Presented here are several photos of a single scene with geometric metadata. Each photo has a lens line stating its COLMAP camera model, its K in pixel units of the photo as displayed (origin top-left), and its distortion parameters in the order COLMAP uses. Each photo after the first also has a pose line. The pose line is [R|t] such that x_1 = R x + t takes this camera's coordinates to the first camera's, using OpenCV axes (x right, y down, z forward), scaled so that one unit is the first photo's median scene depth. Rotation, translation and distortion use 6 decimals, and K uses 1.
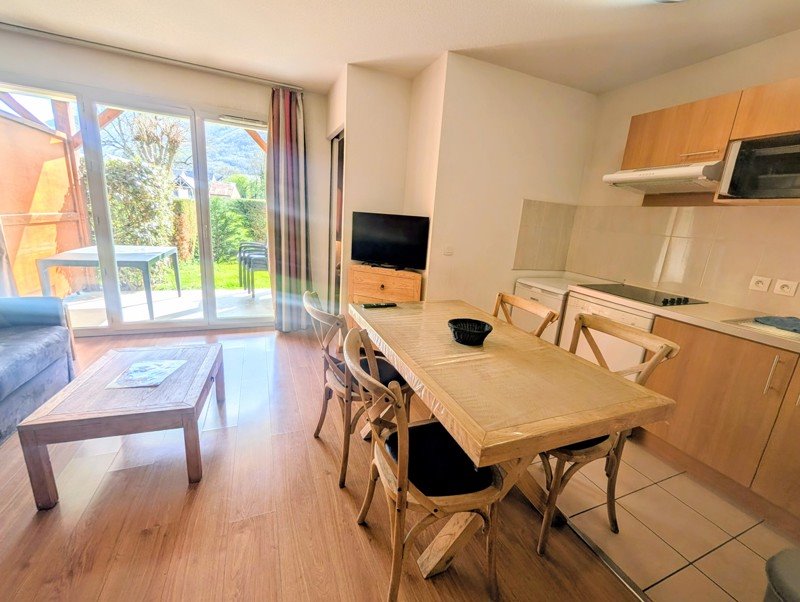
lens RADIAL K [[347.8, 0, 406.2], [0, 347.8, 306.5], [0, 0, 1]] dist [0.001164, -0.000152]
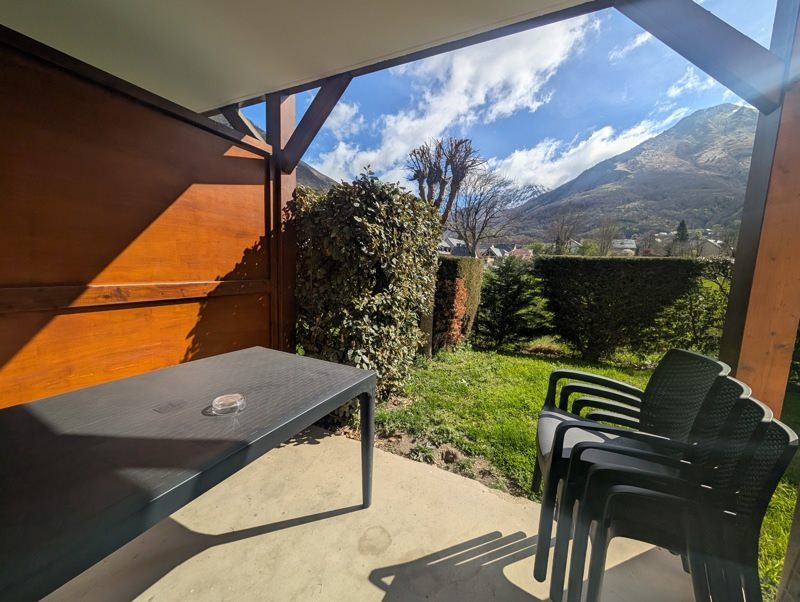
lens RADIAL K [[299.0, 0, 410.4], [0, 299.0, 300.9], [0, 0, 1]] dist [0.000427, 0.000035]
pose [[0.684839, 0.046816, -0.727189, -0.227072], [-0.175512, 0.979153, -0.102254, -0.117847], [0.707242, 0.197658, 0.678779, 0.436910]]
